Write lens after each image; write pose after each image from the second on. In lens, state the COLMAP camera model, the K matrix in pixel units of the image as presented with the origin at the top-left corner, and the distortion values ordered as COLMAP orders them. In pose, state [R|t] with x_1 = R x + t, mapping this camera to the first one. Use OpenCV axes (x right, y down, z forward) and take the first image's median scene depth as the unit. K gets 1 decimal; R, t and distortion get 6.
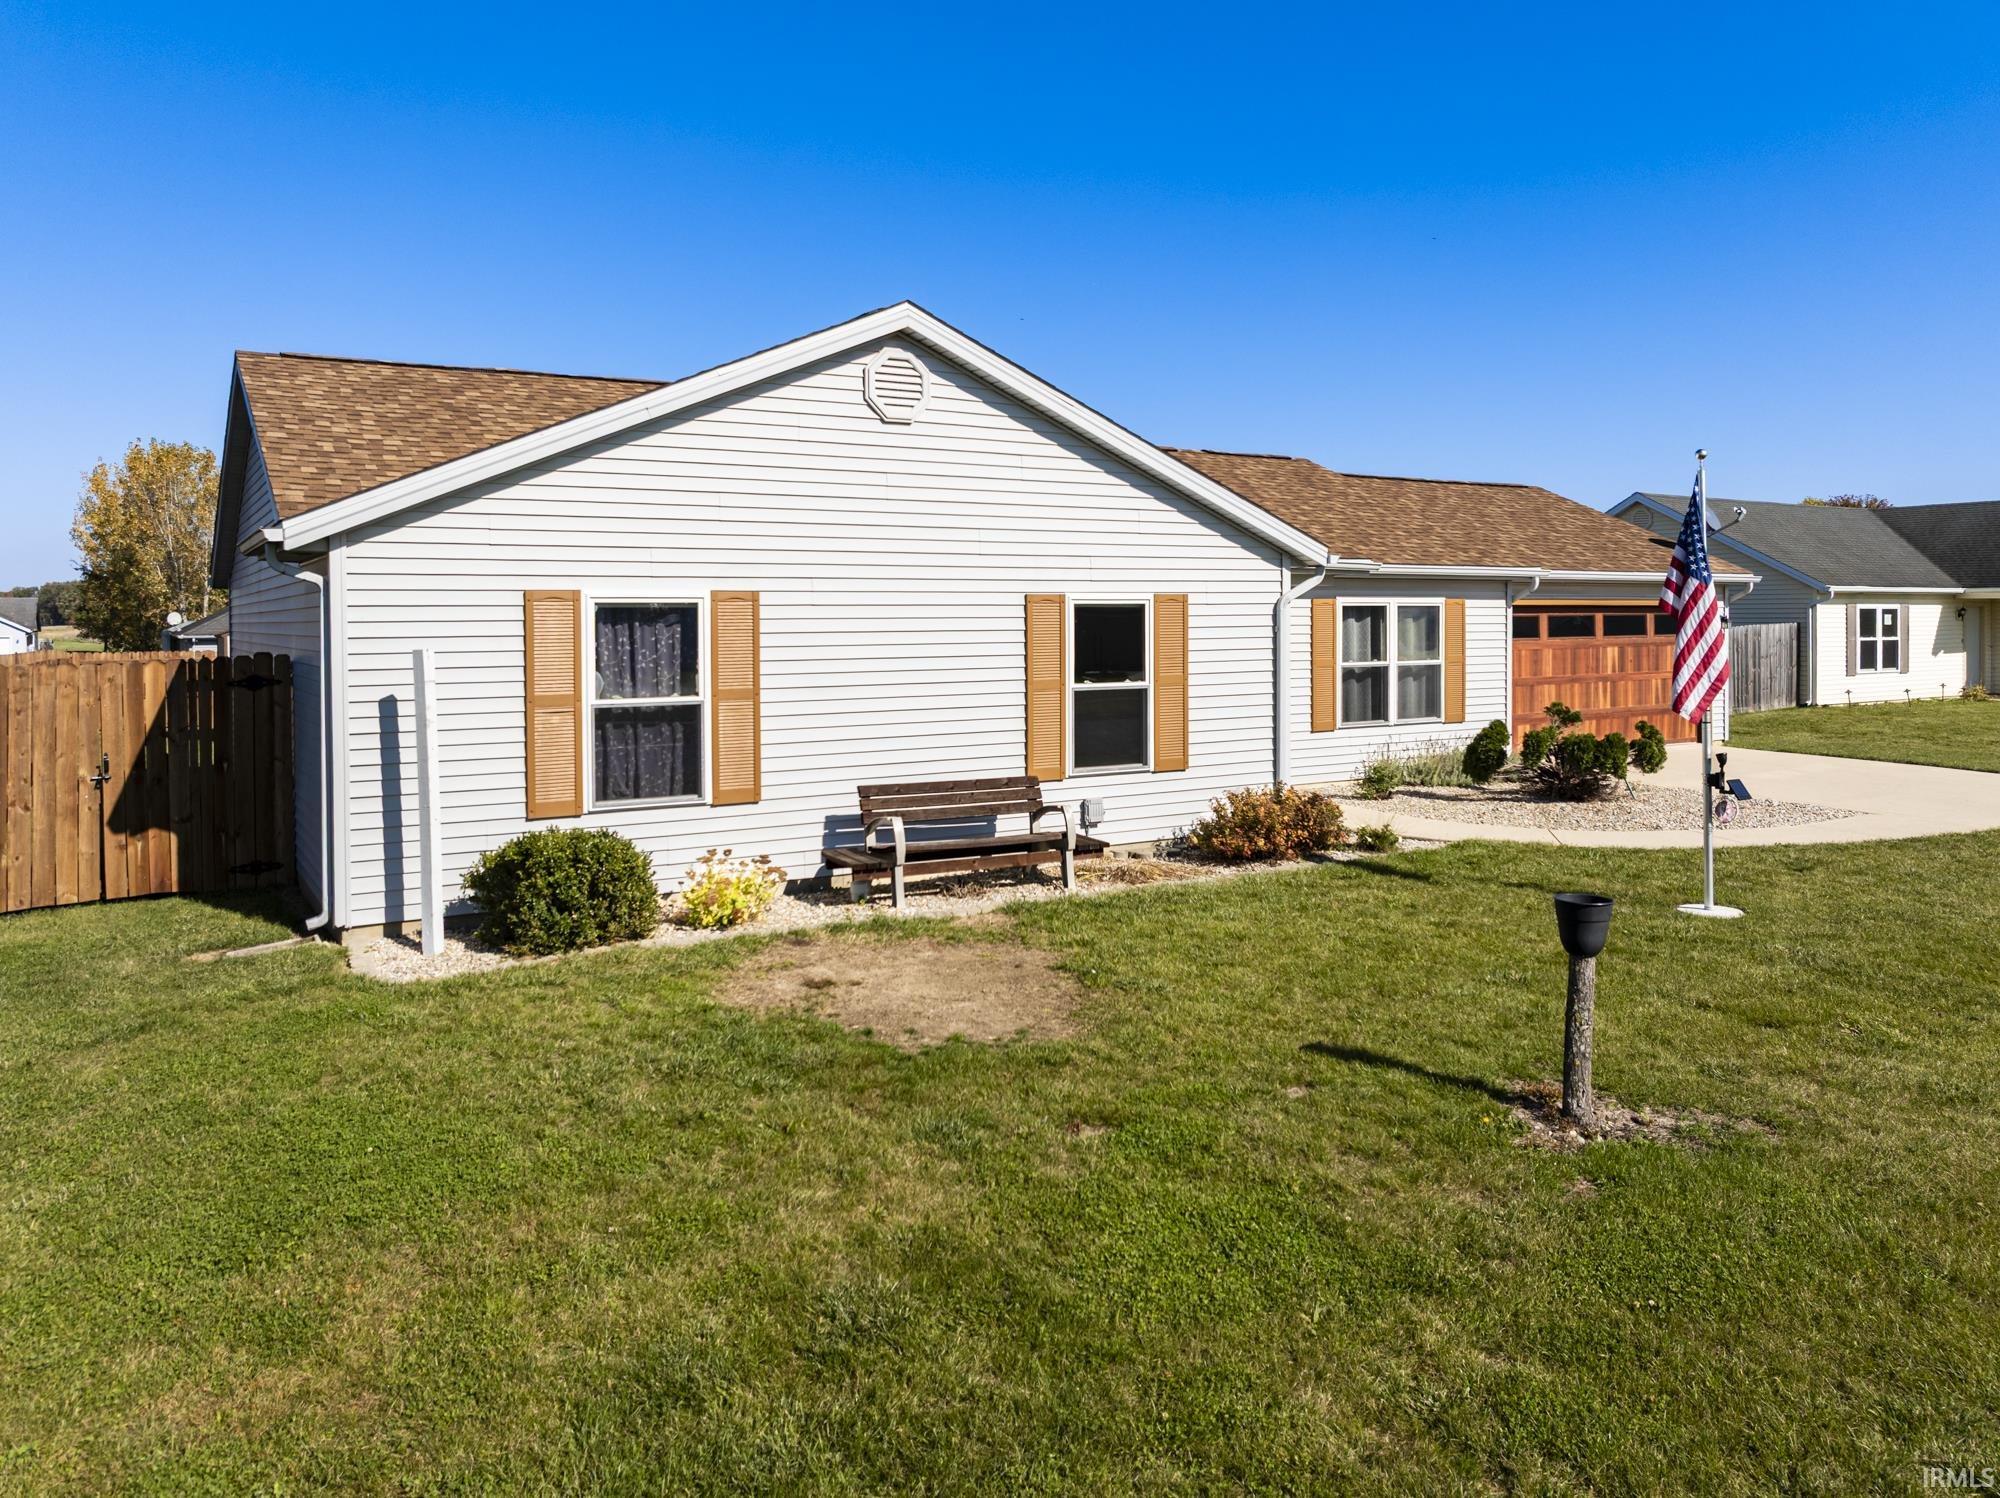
lens RADIAL K [[1423.4, 0, 1000.0], [0, 1423.4, 749.0], [0, 0, 1]] dist [-0.027249, -0.001805]
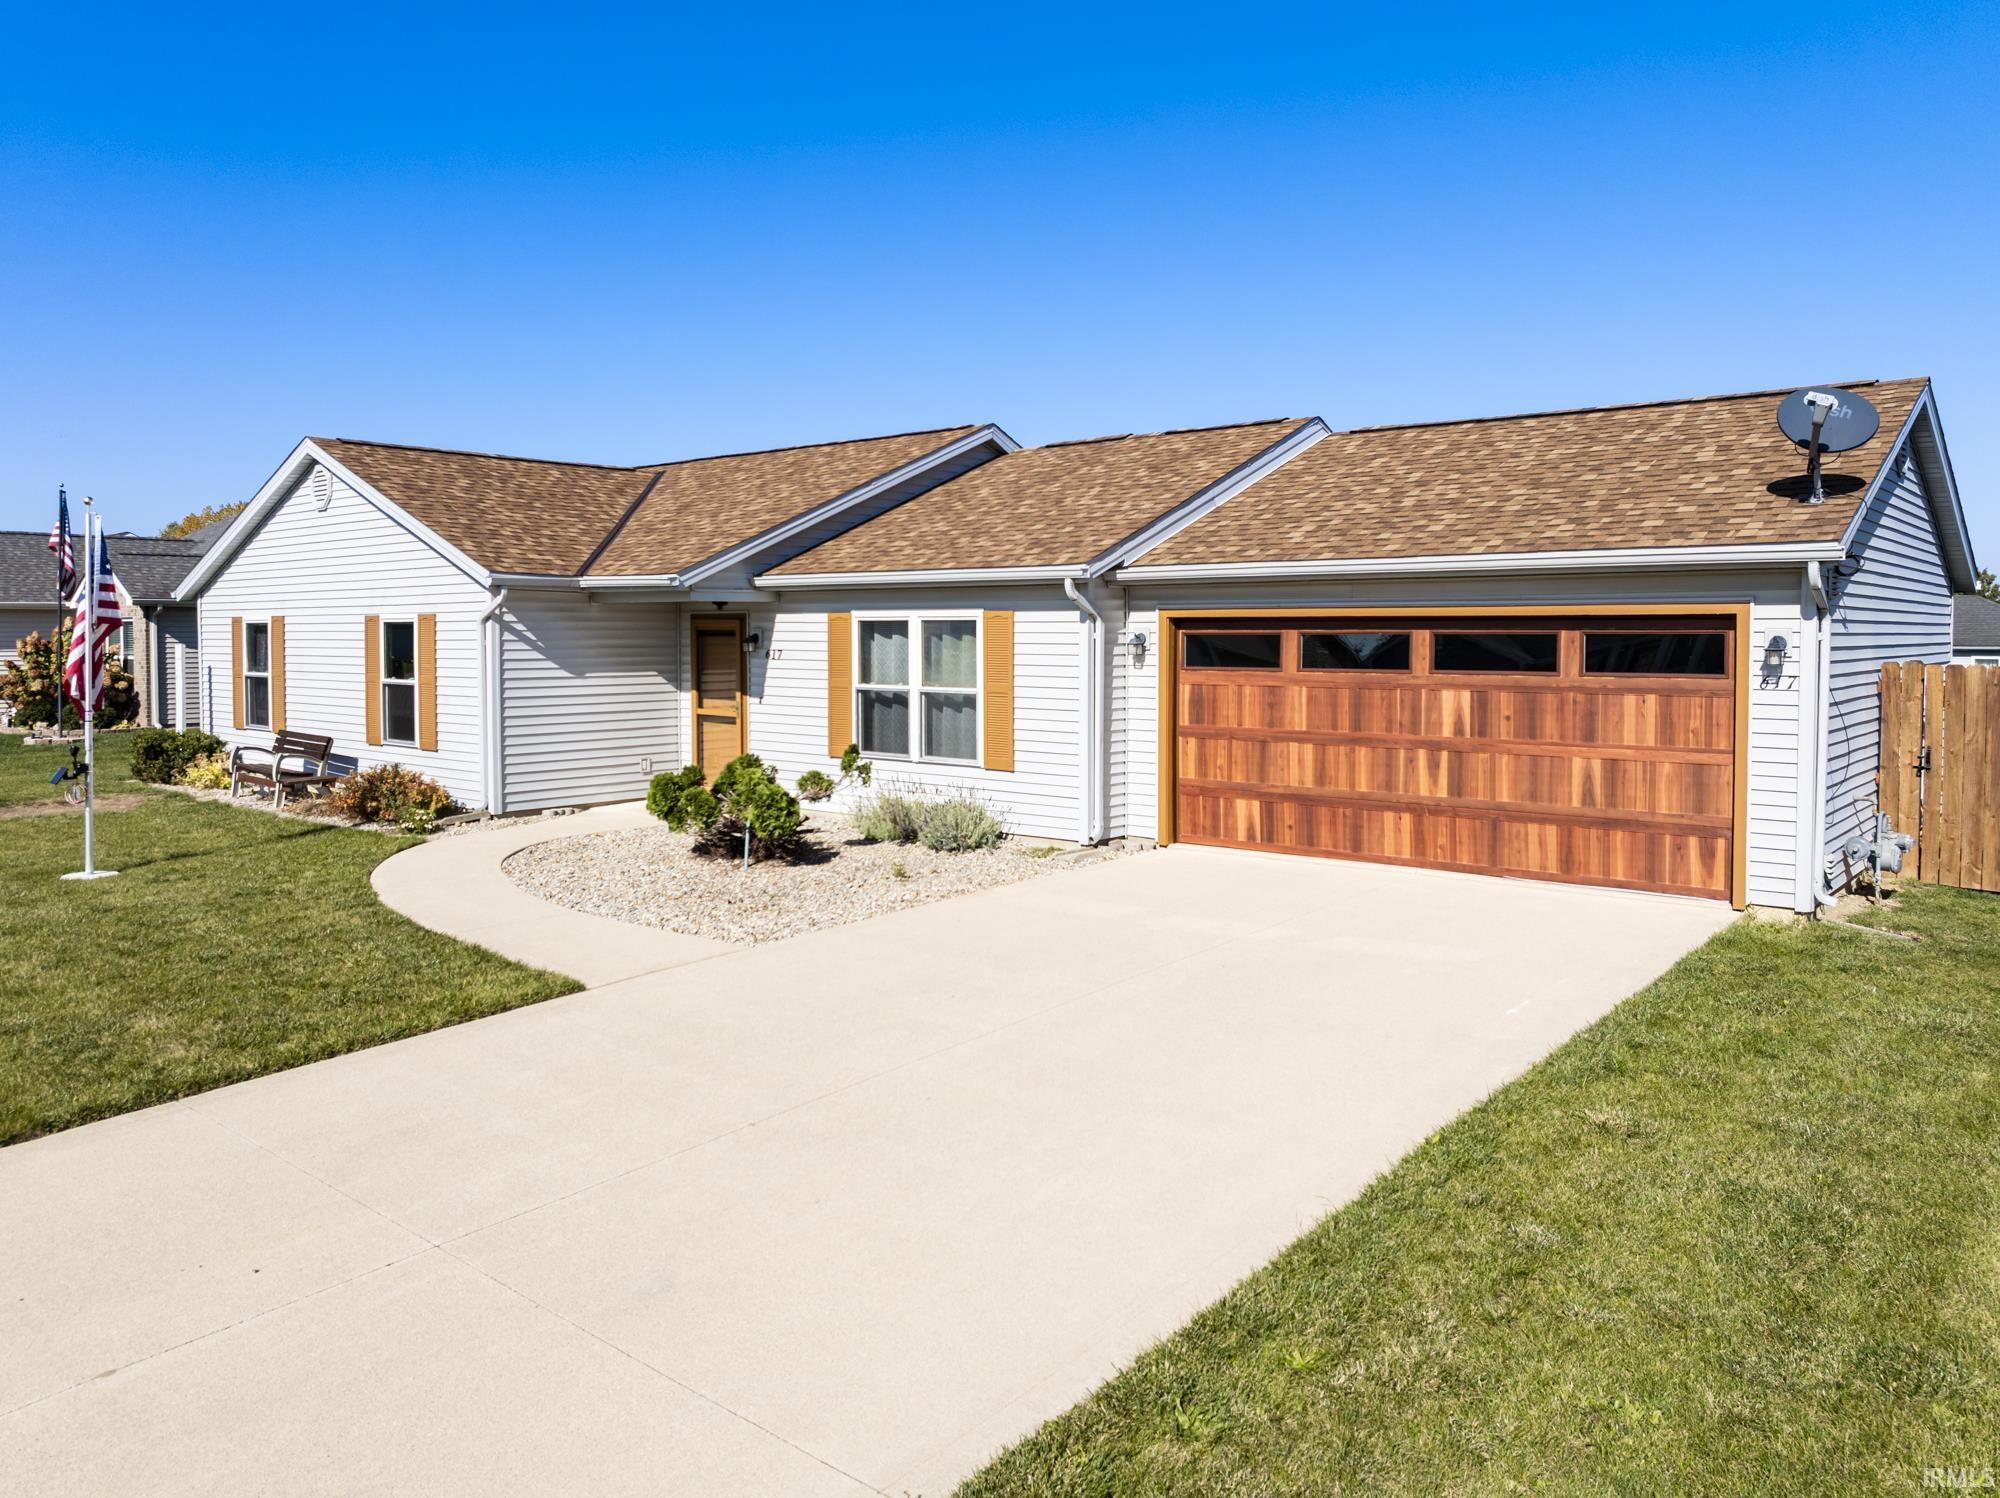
lens RADIAL K [[1423.4, 0, 1000.0], [0, 1423.4, 749.0], [0, 0, 1]] dist [-0.027249, -0.001805]
pose [[0.320546, 0.084436, -0.943462, 1.084552], [-0.090388, 0.994201, 0.058267, -0.077716], [0.942911, 0.066600, 0.326319, 0.767383]]
